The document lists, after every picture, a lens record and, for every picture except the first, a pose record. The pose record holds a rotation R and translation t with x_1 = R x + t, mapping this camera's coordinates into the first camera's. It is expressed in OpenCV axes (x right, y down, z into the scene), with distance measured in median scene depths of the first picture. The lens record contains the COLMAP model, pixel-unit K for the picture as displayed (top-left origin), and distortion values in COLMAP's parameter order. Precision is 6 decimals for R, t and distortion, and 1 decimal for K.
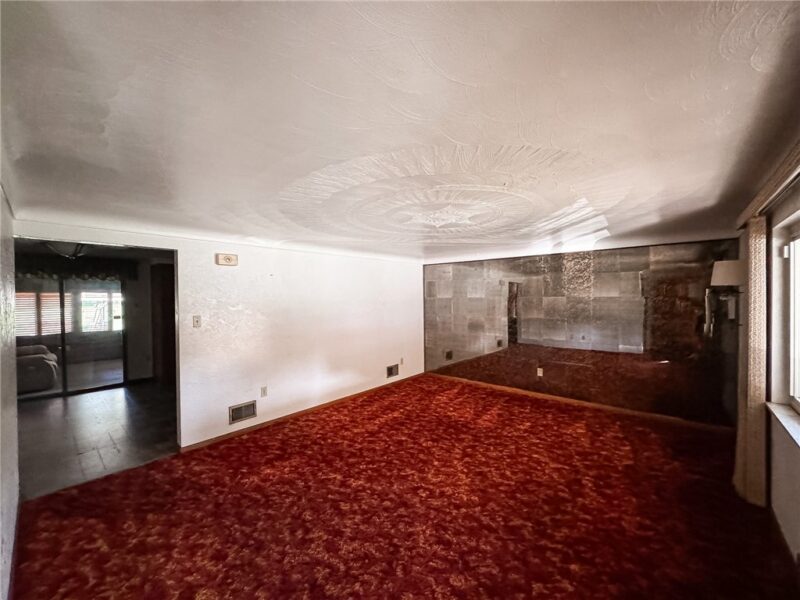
lens RADIAL K [[319.9, 0, 398.8], [0, 319.9, 301.6], [0, 0, 1]] dist [-0.002026, -0.000113]
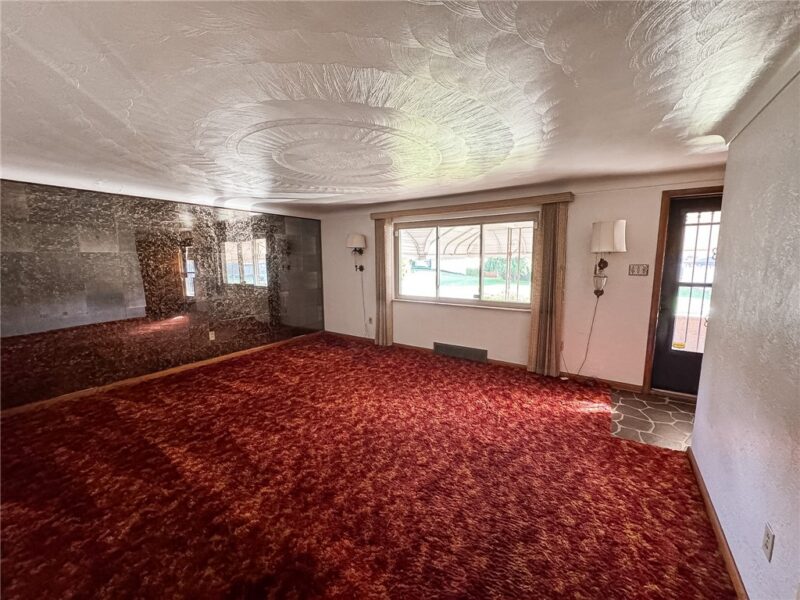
lens RADIAL K [[319.9, 0, 399.1], [0, 319.9, 300.7], [0, 0, 1]] dist [-0.002026, -0.000113]
pose [[-0.131106, -0.120456, 0.984023, -0.657632], [0.022723, 0.991965, 0.124455, 0.022868], [-0.991108, 0.038677, -0.127316, 0.729684]]
